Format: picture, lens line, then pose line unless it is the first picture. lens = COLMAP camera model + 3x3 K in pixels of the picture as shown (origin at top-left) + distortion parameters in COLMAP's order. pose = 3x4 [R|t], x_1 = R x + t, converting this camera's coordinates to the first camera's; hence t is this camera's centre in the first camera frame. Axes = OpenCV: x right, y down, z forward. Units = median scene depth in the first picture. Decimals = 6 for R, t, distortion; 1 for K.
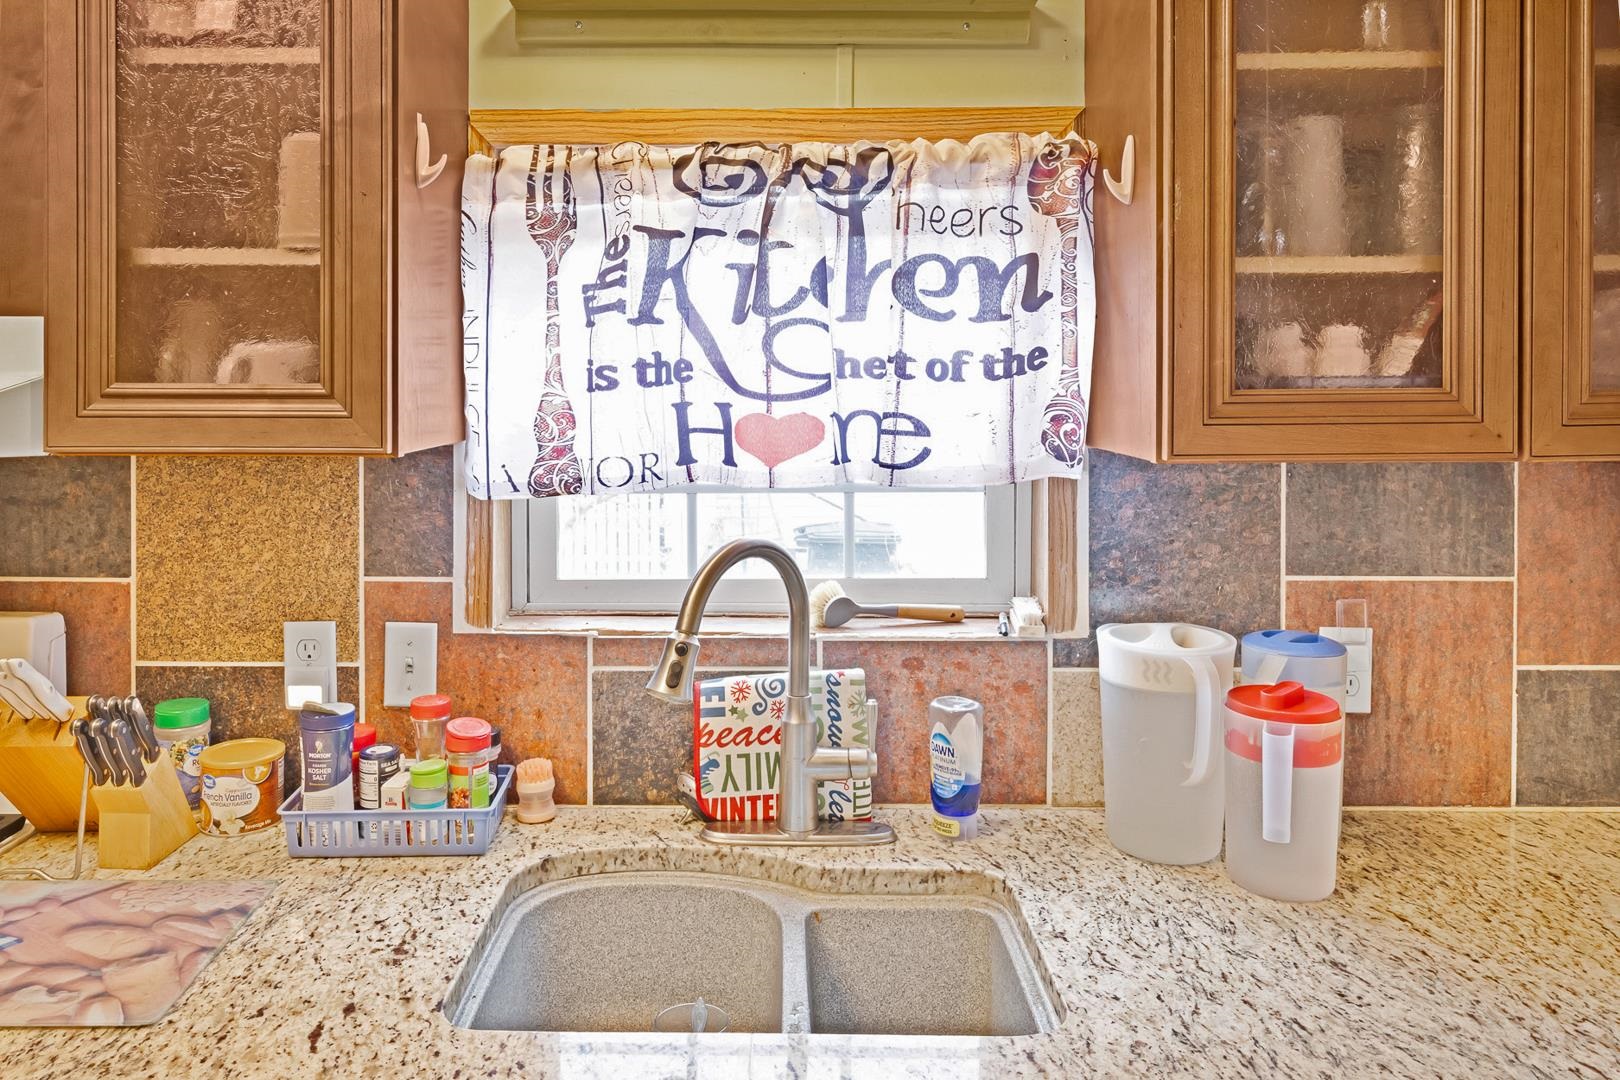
lens RADIAL K [[1181.8, 0, 809.7], [0, 1181.8, 377.4], [0, 0, 1]] dist [0.000846, 0.000652]
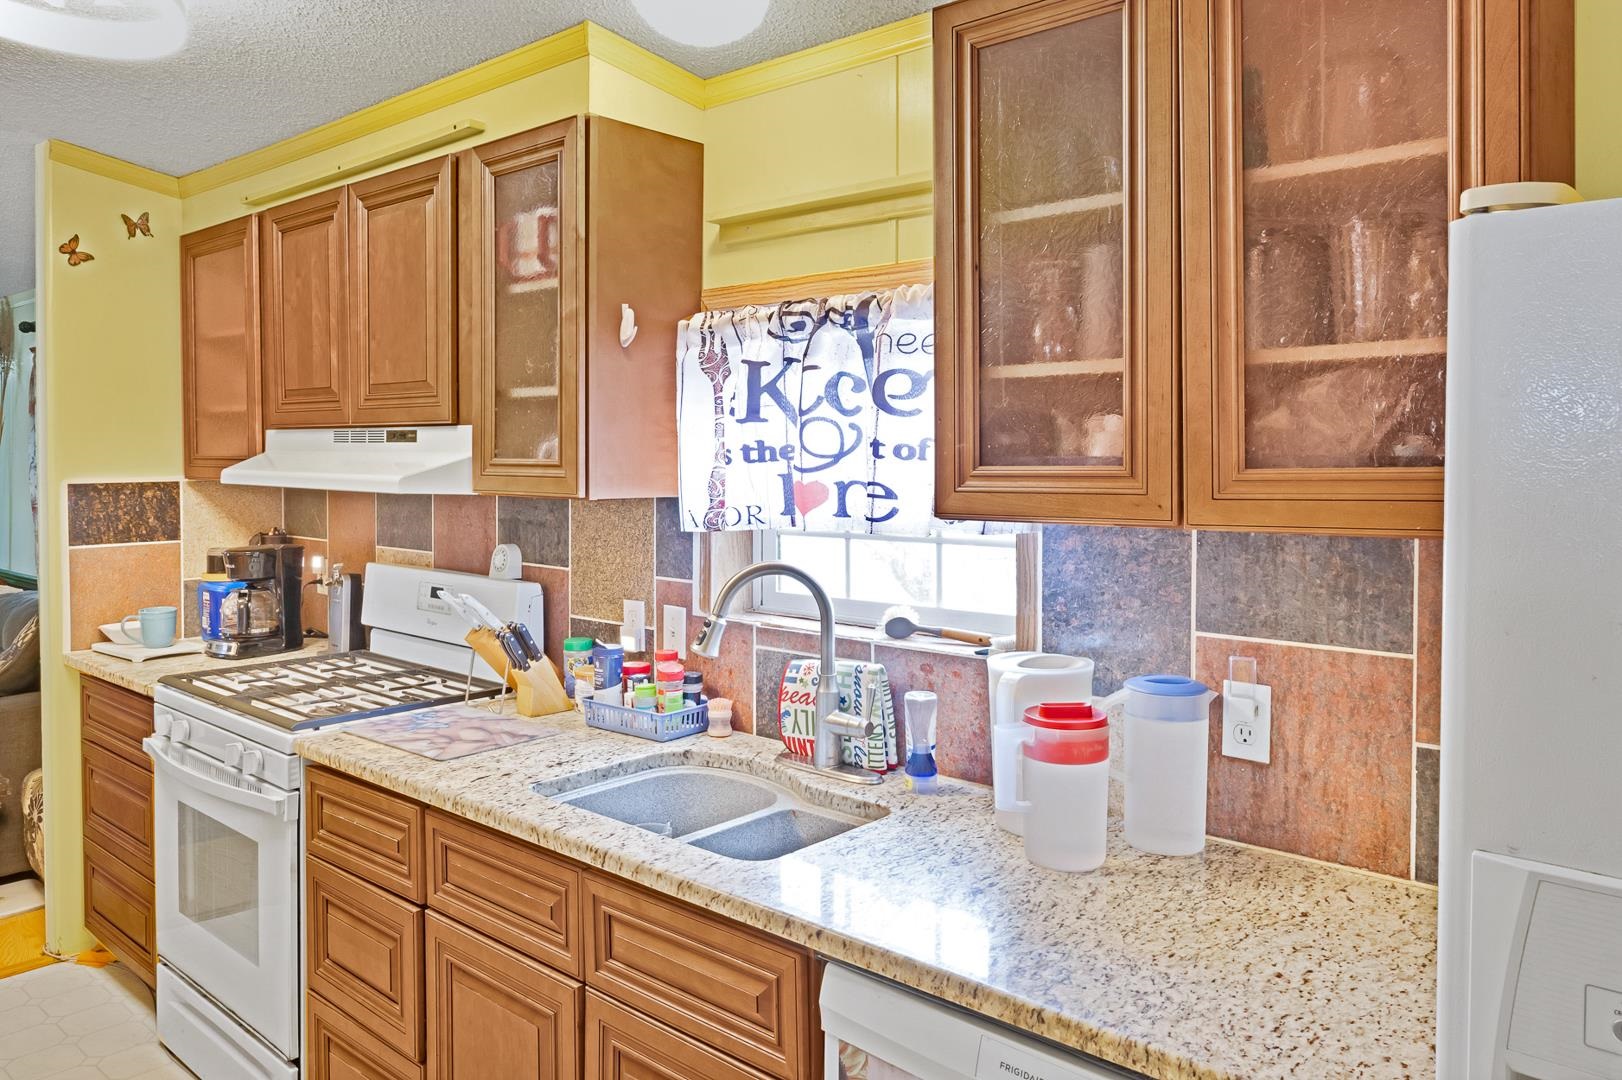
lens RADIAL K [[1150.2, 0, 812.0], [0, 1150.2, 456.5], [0, 0, 1]] dist [0.000354, 0.000348]
pose [[0.760946, 0.002321, -0.648811, 0.845054], [-0.005198, 0.999983, -0.002519, 0.002852], [0.648795, 0.005289, 0.760945, -0.092071]]
